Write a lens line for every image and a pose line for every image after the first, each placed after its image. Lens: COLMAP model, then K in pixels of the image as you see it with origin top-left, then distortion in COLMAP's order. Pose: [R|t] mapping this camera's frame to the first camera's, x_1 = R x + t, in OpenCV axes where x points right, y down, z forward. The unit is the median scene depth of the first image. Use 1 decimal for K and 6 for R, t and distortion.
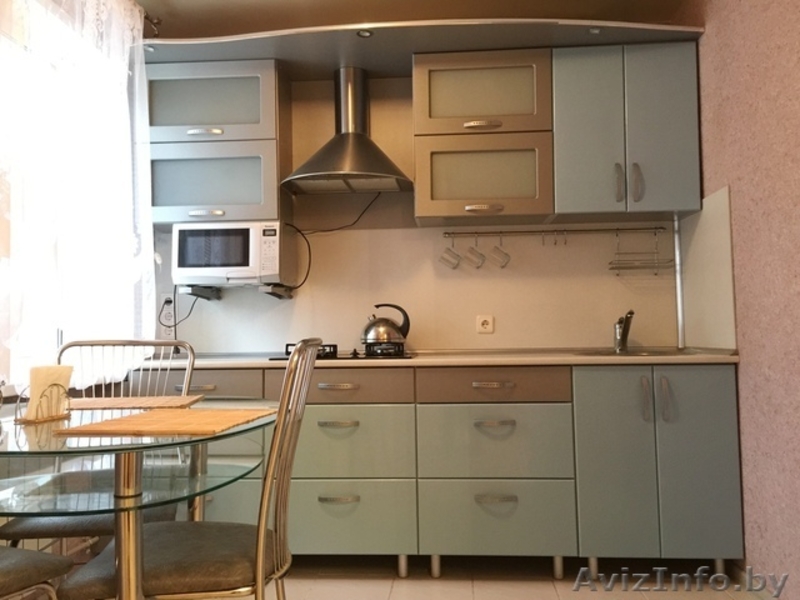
lens RADIAL K [[686.3, 0, 403.6], [0, 686.3, 287.1], [0, 0, 1]] dist [0.083504, -0.115360]
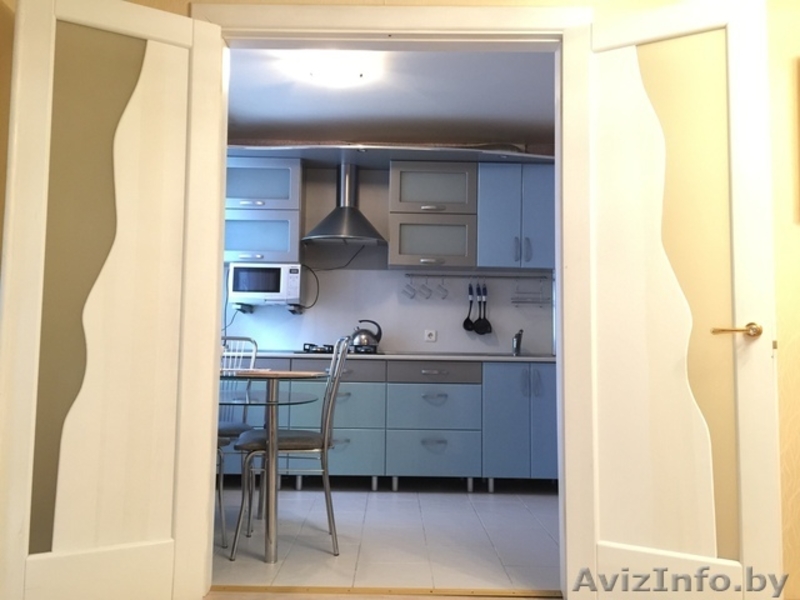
lens RADIAL K [[686.3, 0, 403.6], [0, 686.3, 287.1], [0, 0, 1]] dist [0.083504, -0.115360]
pose [[0.995889, 0.037942, 0.082253, -0.074313], [-0.035818, 0.998990, -0.027140, -0.010472], [-0.083200, 0.024082, 0.996242, -0.544799]]
